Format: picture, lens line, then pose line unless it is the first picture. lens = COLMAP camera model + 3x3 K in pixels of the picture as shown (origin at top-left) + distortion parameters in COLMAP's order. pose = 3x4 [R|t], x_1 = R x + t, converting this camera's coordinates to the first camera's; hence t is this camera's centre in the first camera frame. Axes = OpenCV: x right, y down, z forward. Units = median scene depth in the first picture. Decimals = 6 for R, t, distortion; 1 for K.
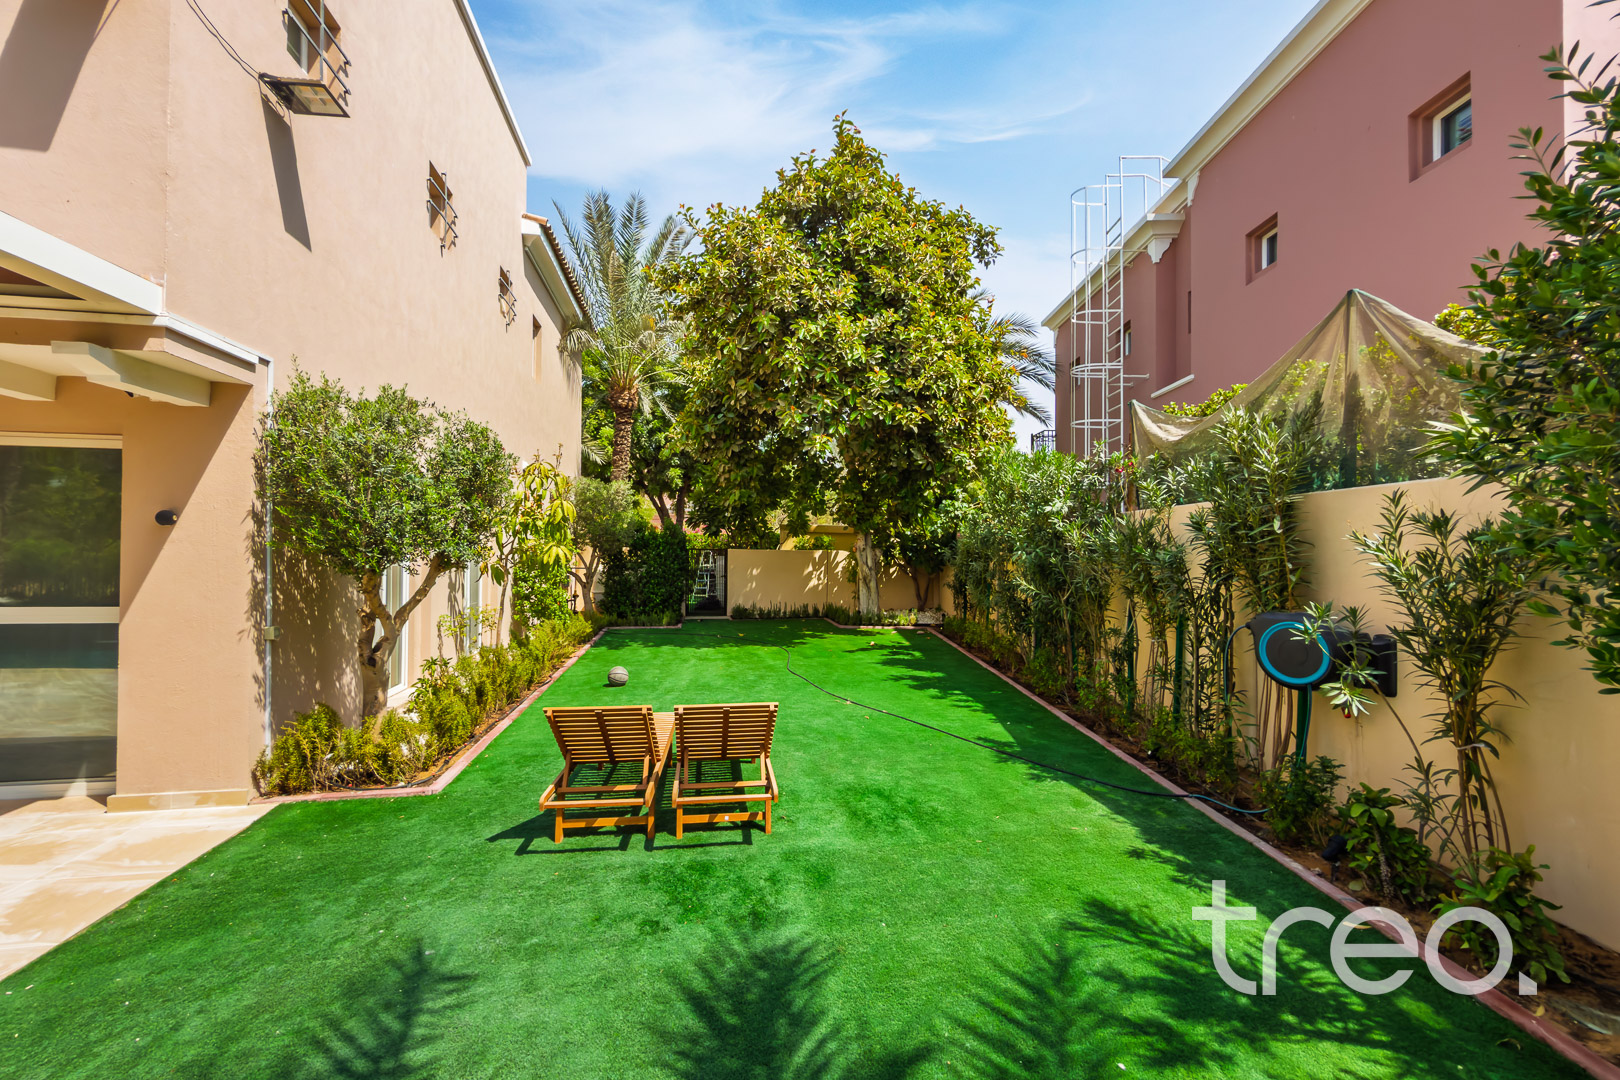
lens RADIAL K [[679.3, 0, 806.5], [0, 679.3, 546.6], [0, 0, 1]] dist [-0.001063, -0.000326]
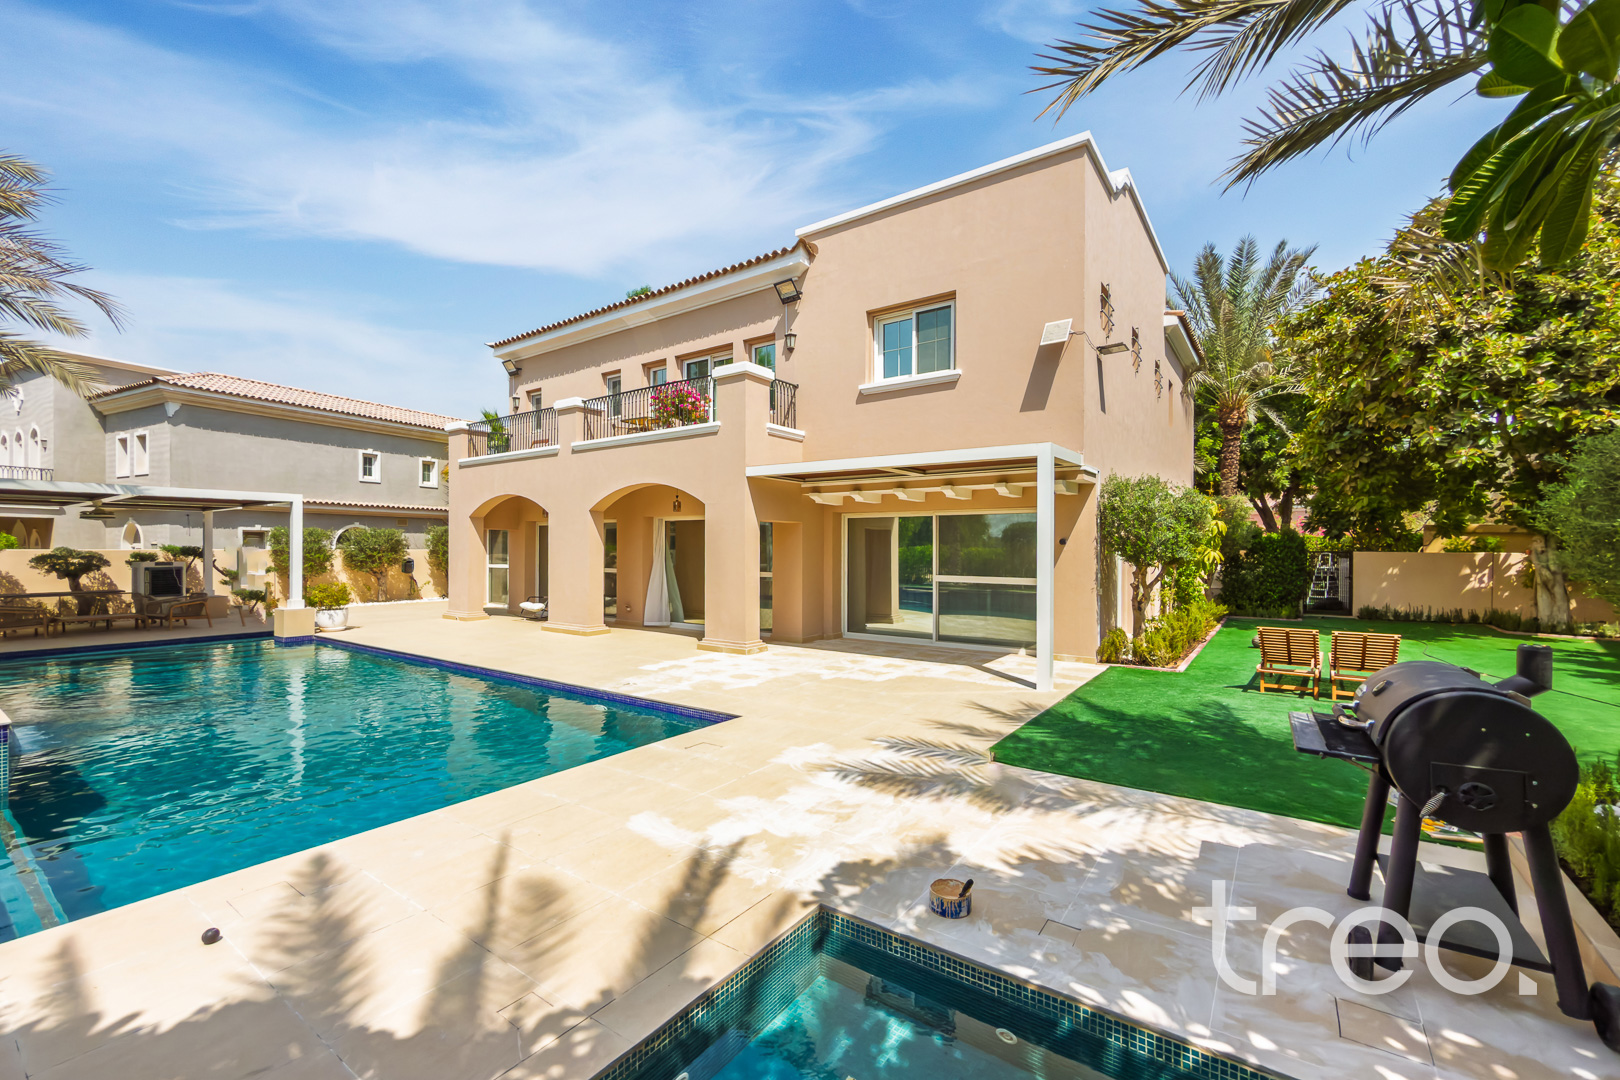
lens RADIAL K [[679.3, 0, 782.5], [0, 679.3, 550.8], [0, 0, 1]] dist [-0.001063, -0.000326]
pose [[0.691854, -0.003577, -0.722029, 0.034804], [0.006711, 0.999976, 0.001477, -0.005705], [0.722007, -0.005868, 0.691861, -0.412403]]
